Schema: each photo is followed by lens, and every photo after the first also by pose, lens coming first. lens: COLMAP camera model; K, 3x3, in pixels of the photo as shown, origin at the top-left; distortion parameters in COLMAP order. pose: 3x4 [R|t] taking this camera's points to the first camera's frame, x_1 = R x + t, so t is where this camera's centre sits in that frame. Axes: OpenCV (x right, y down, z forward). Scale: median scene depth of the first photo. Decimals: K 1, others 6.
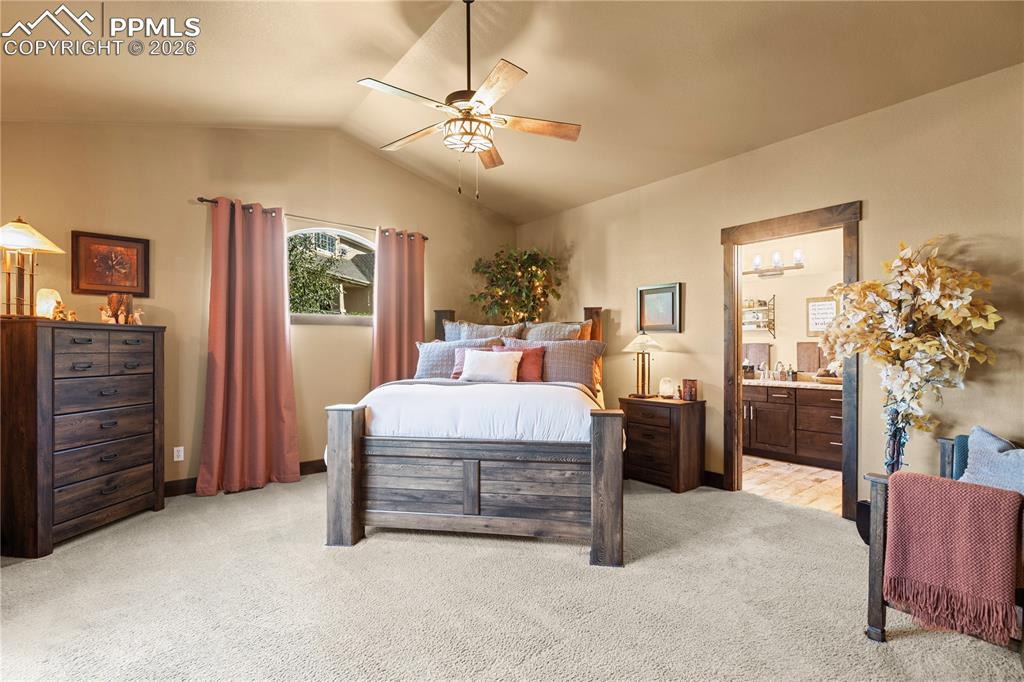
lens RADIAL K [[472.4, 0, 512.0], [0, 472.4, 341.0], [0, 0, 1]] dist [-0.000689, -0.000157]
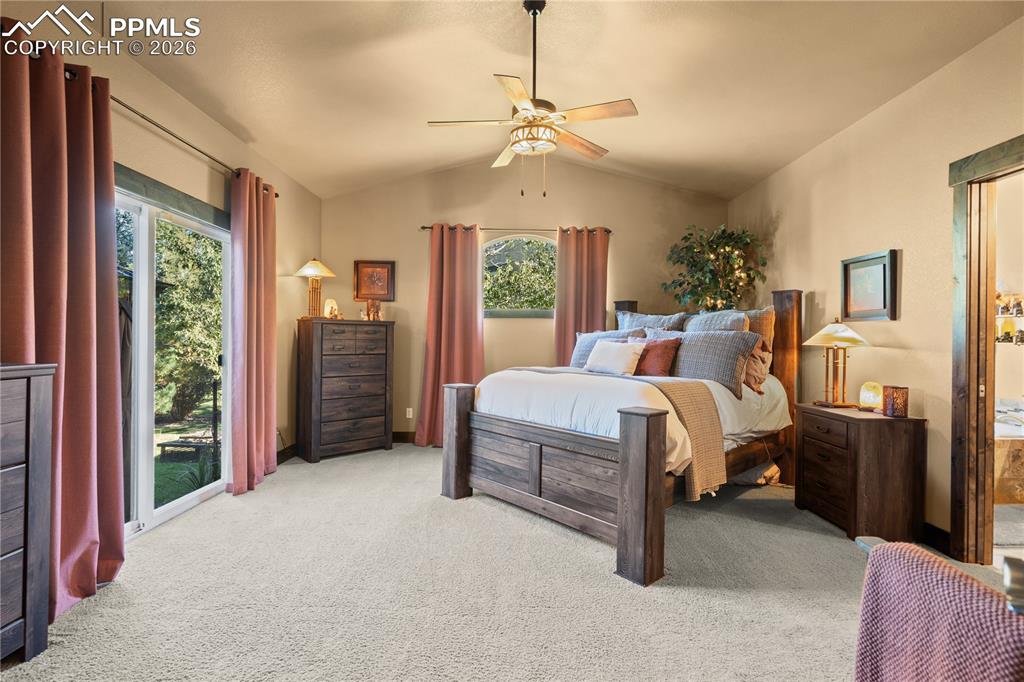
lens RADIAL K [[473.5, 0, 510.8], [0, 473.5, 328.9], [0, 0, 1]] dist [-0.000968, -0.001034]
pose [[0.780964, -0.003910, -0.624564, 0.420980], [-0.001468, 0.999966, -0.008096, 0.002360], [0.624574, 0.007239, 0.780932, 0.104012]]
